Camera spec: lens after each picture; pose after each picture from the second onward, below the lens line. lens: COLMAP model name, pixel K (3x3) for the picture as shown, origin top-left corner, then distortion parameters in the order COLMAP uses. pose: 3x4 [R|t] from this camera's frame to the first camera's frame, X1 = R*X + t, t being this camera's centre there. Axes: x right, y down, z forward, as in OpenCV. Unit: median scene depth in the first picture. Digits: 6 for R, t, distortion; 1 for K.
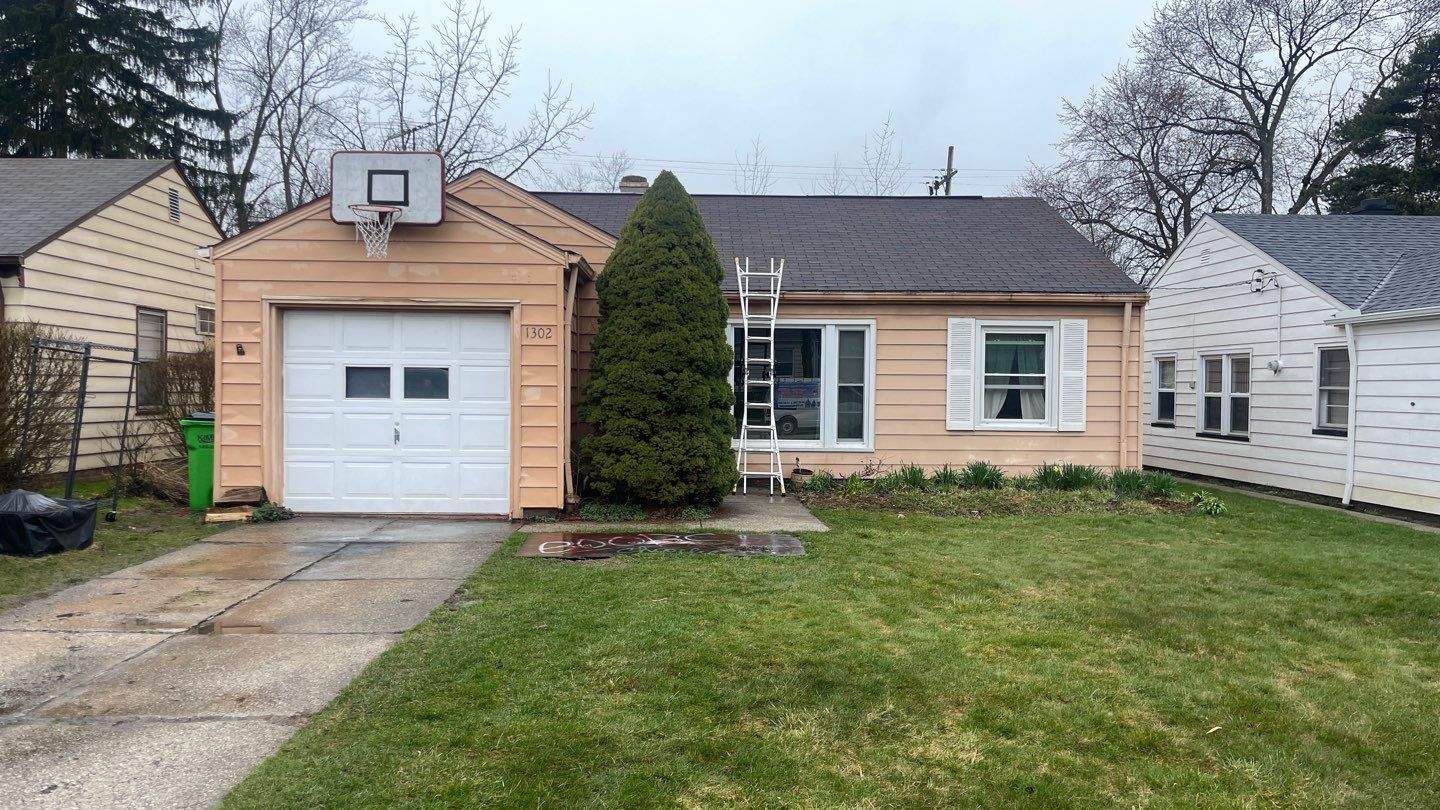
lens RADIAL K [[1087.8, 0, 720.0], [0, 1087.8, 405.0], [0, 0, 1]] dist [0.007816, 0.001298]
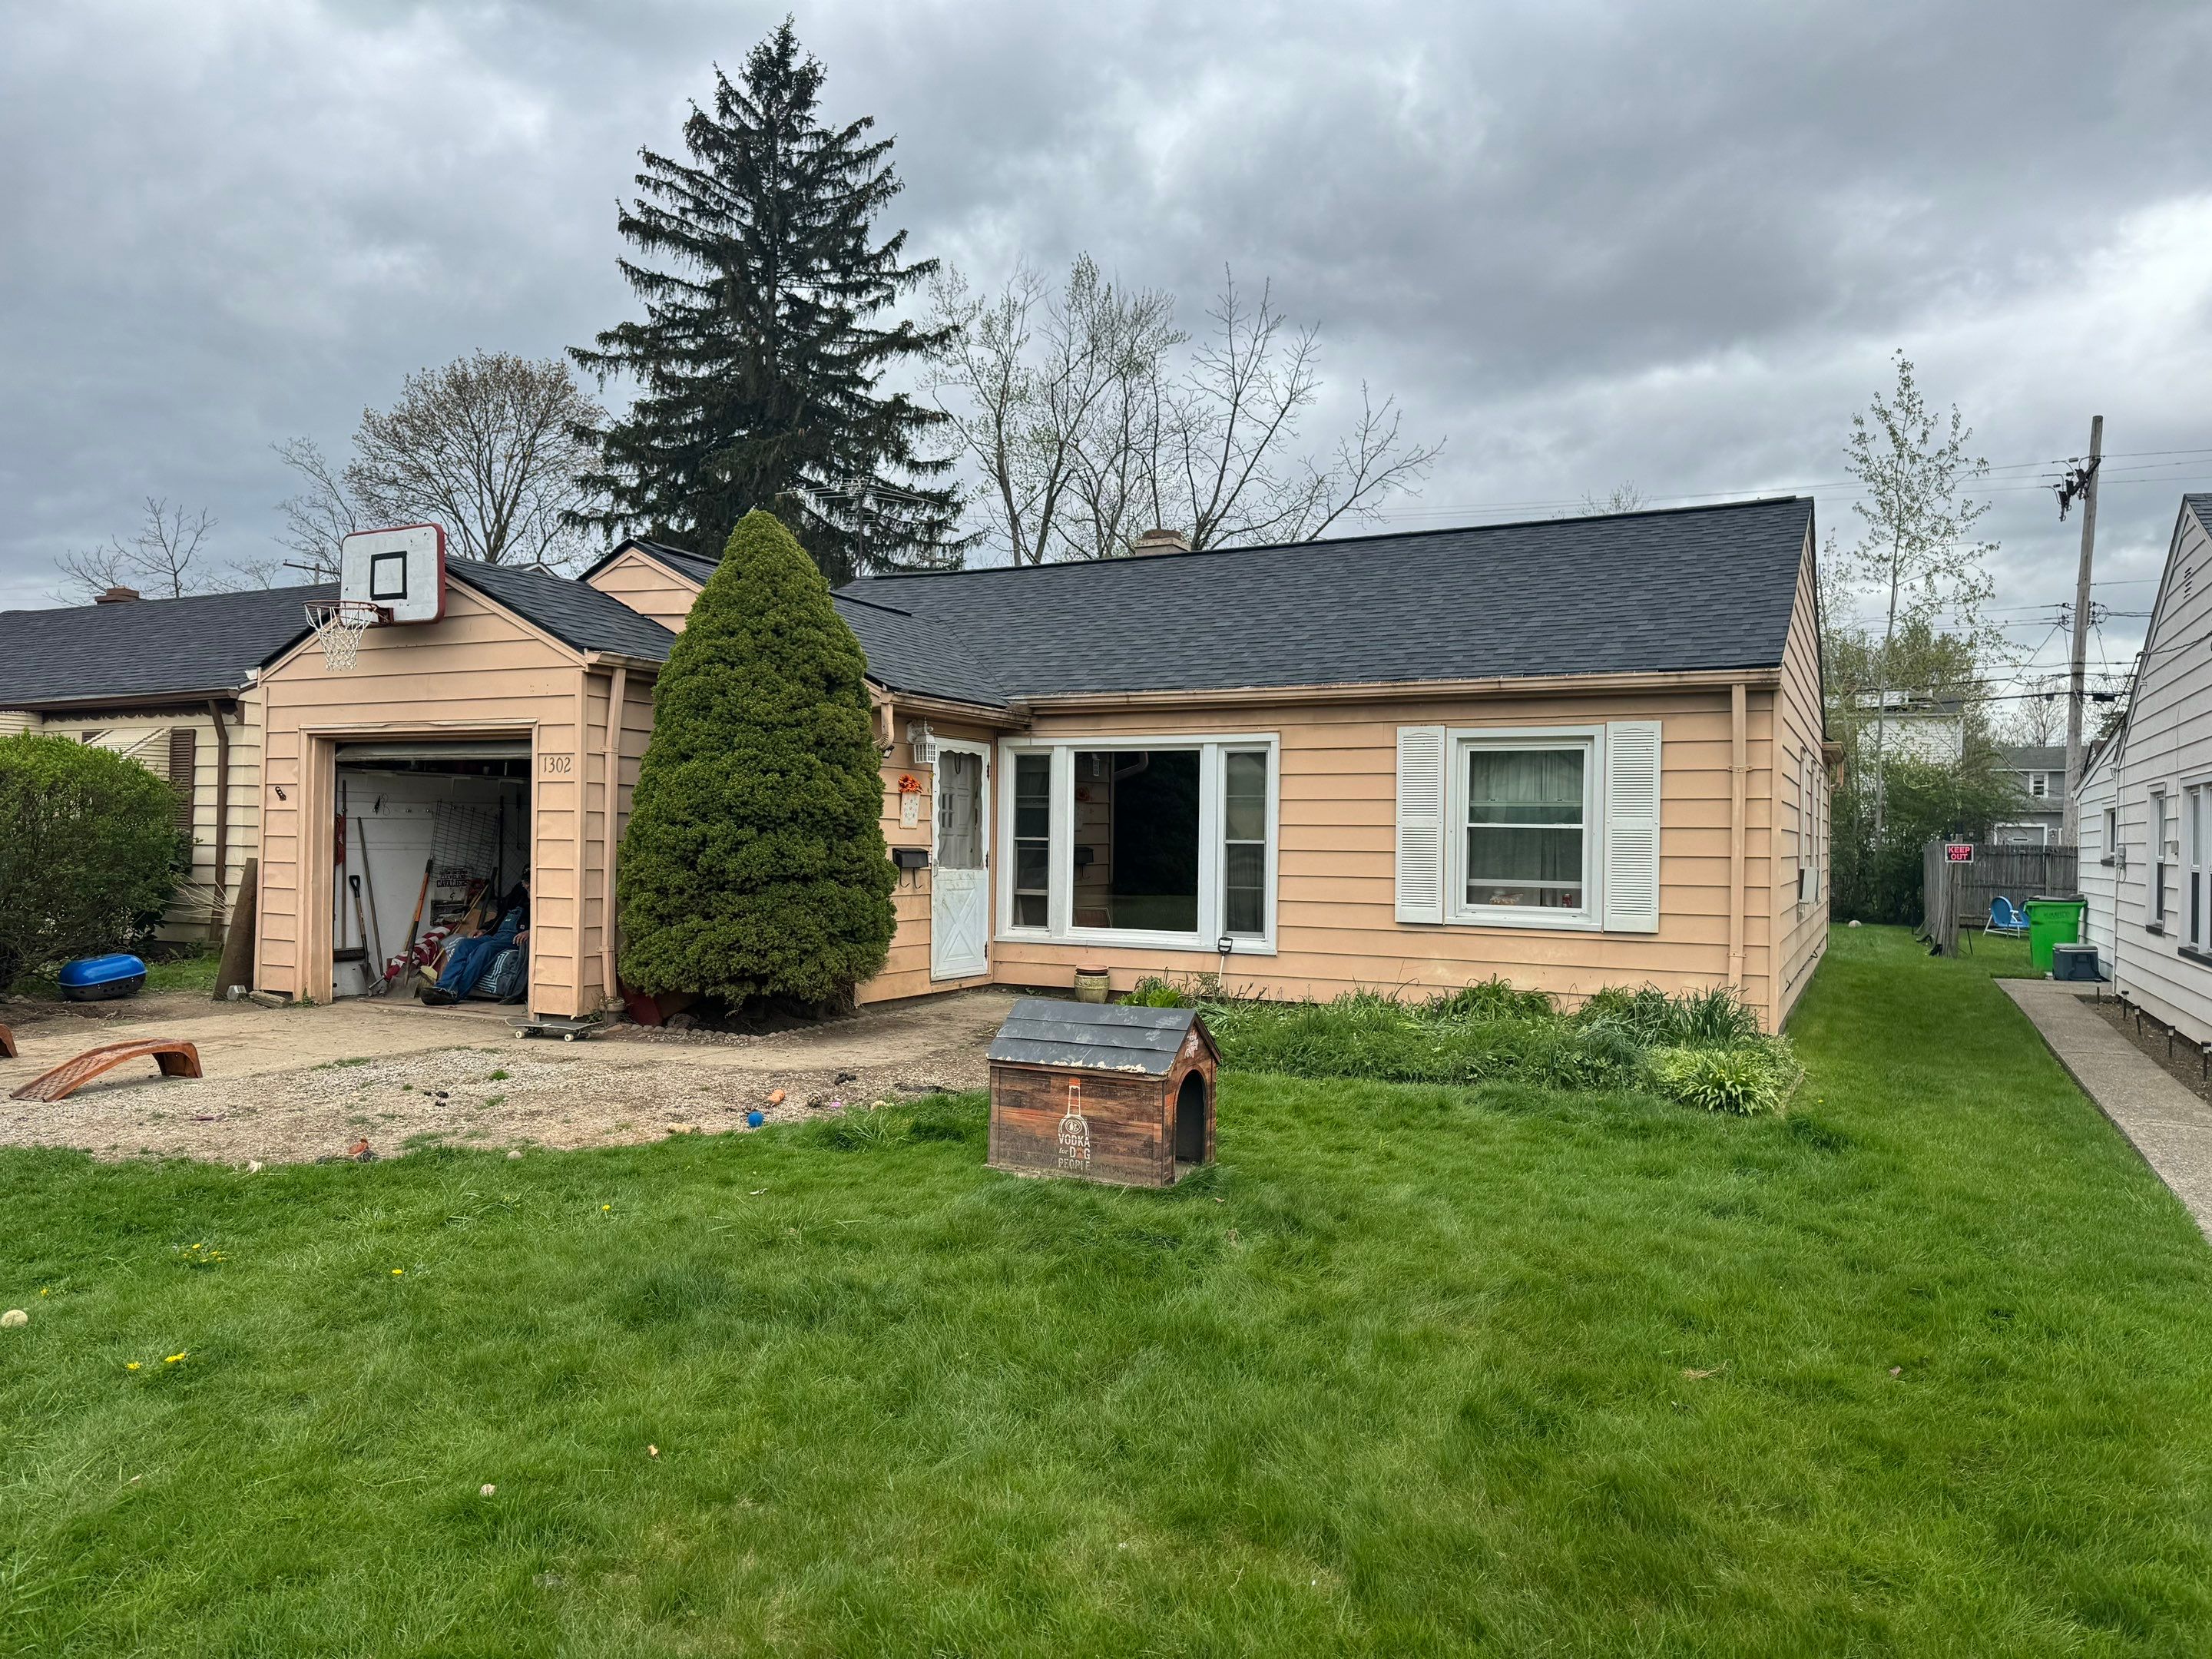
lens RADIAL K [[1536.6, 0, 1109.3], [0, 1536.6, 838.7], [0, 0, 1]] dist [0.018029, -0.012305]
pose [[0.872862, 0.003862, -0.487952, 0.470742], [-0.014746, 0.999721, -0.018465, -0.003714], [0.487745, 0.023313, 0.872675, 0.220434]]
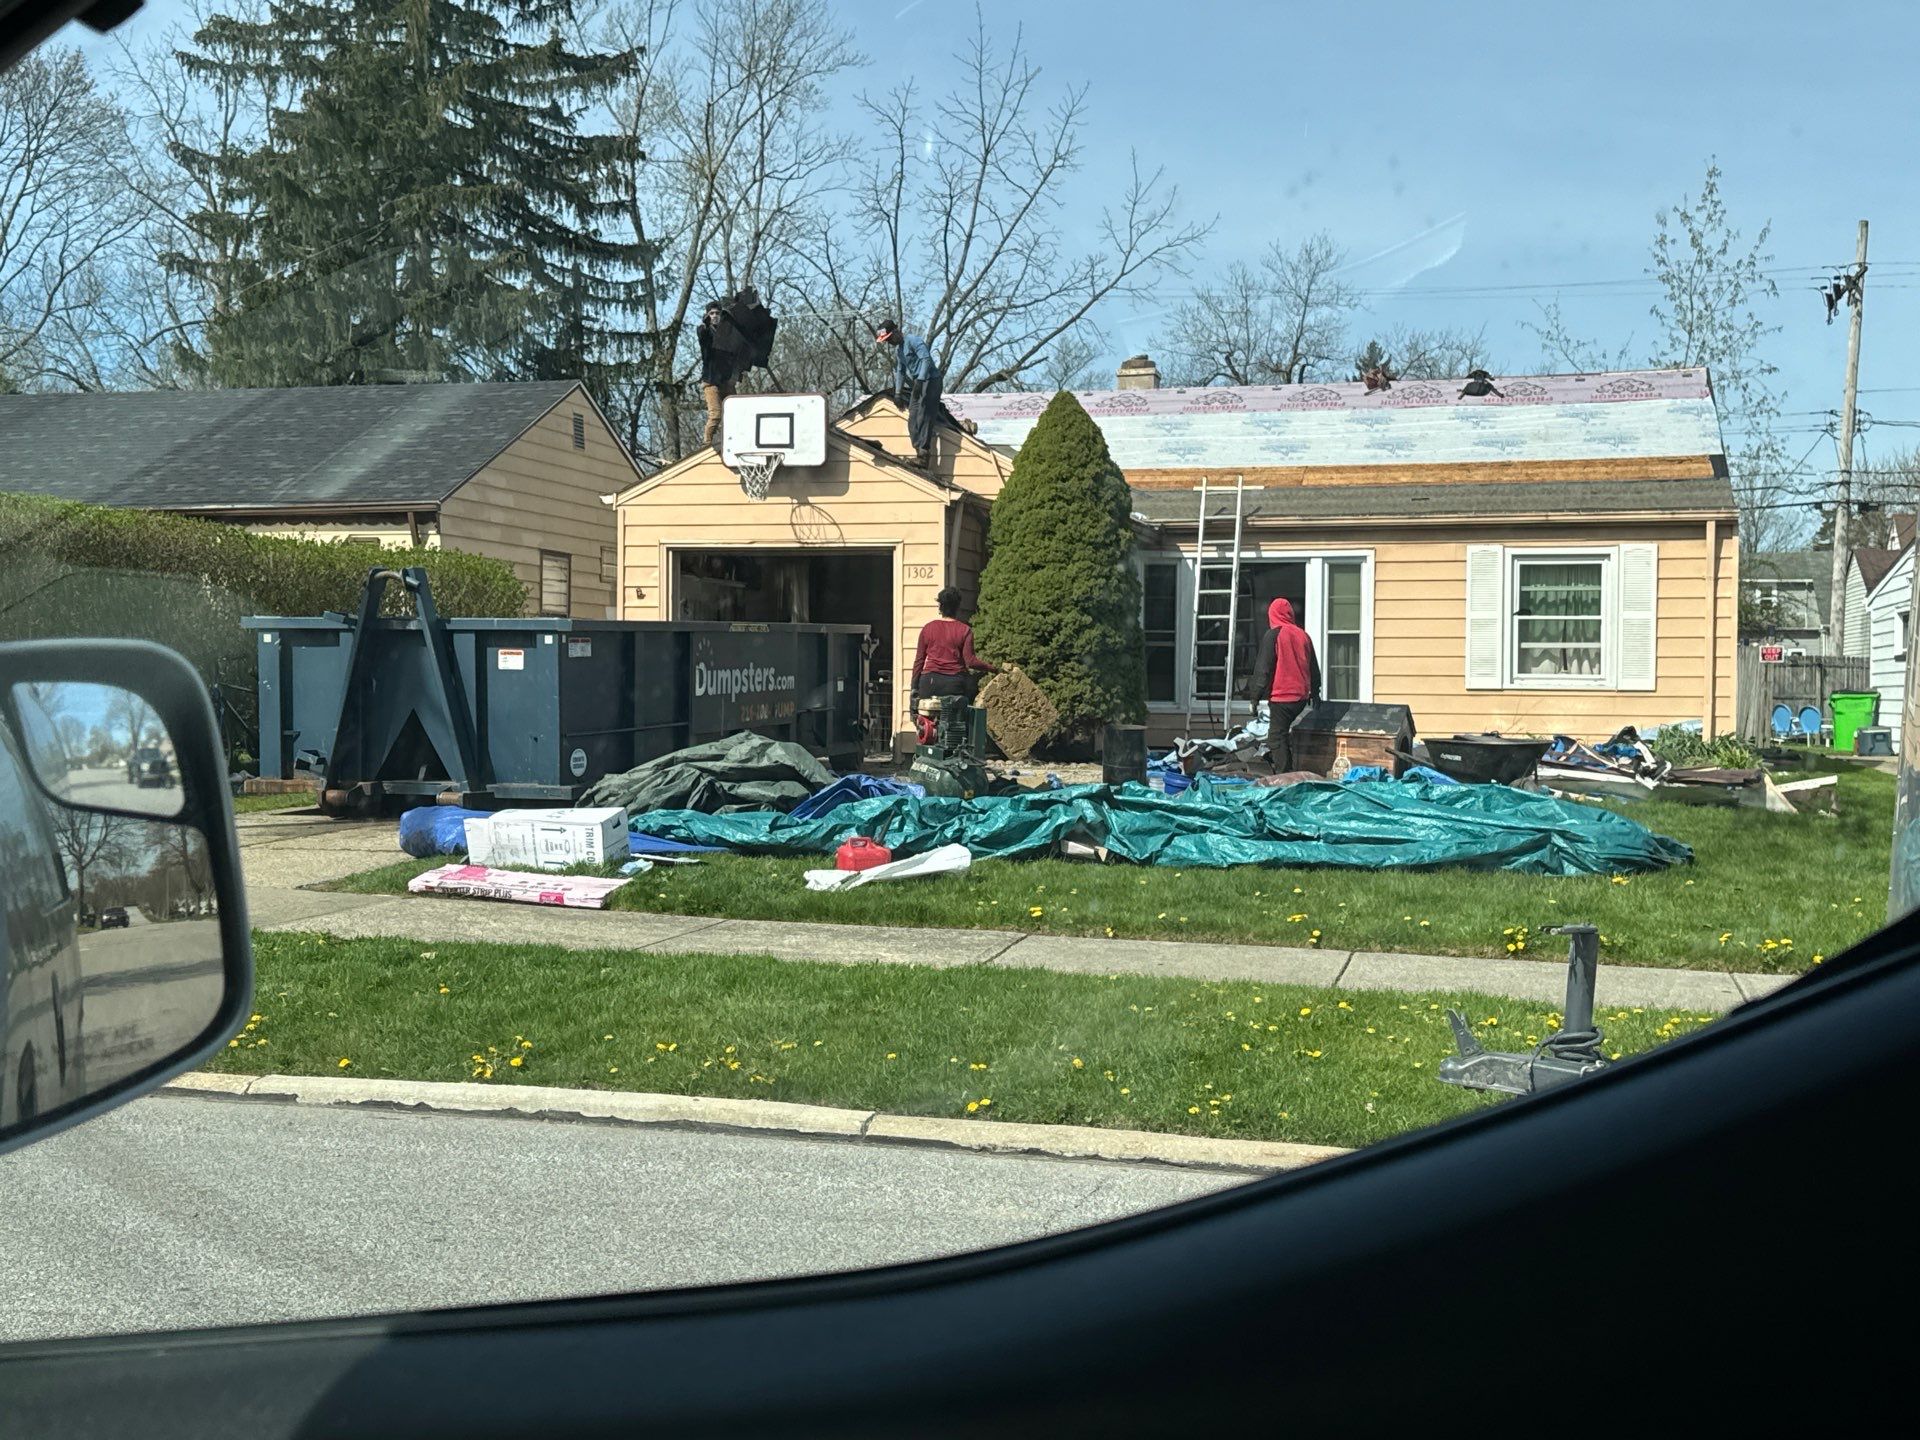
lens RADIAL K [[2280.5, 0, 960.0], [0, 2280.5, 678.0], [0, 0, 1]] dist [0.109983, -0.202290]
pose [[0.957325, -0.001730, -0.289010, 0.337929], [-0.004545, 0.999768, -0.021042, 0.052798], [0.288979, 0.021458, 0.957095, -0.697934]]
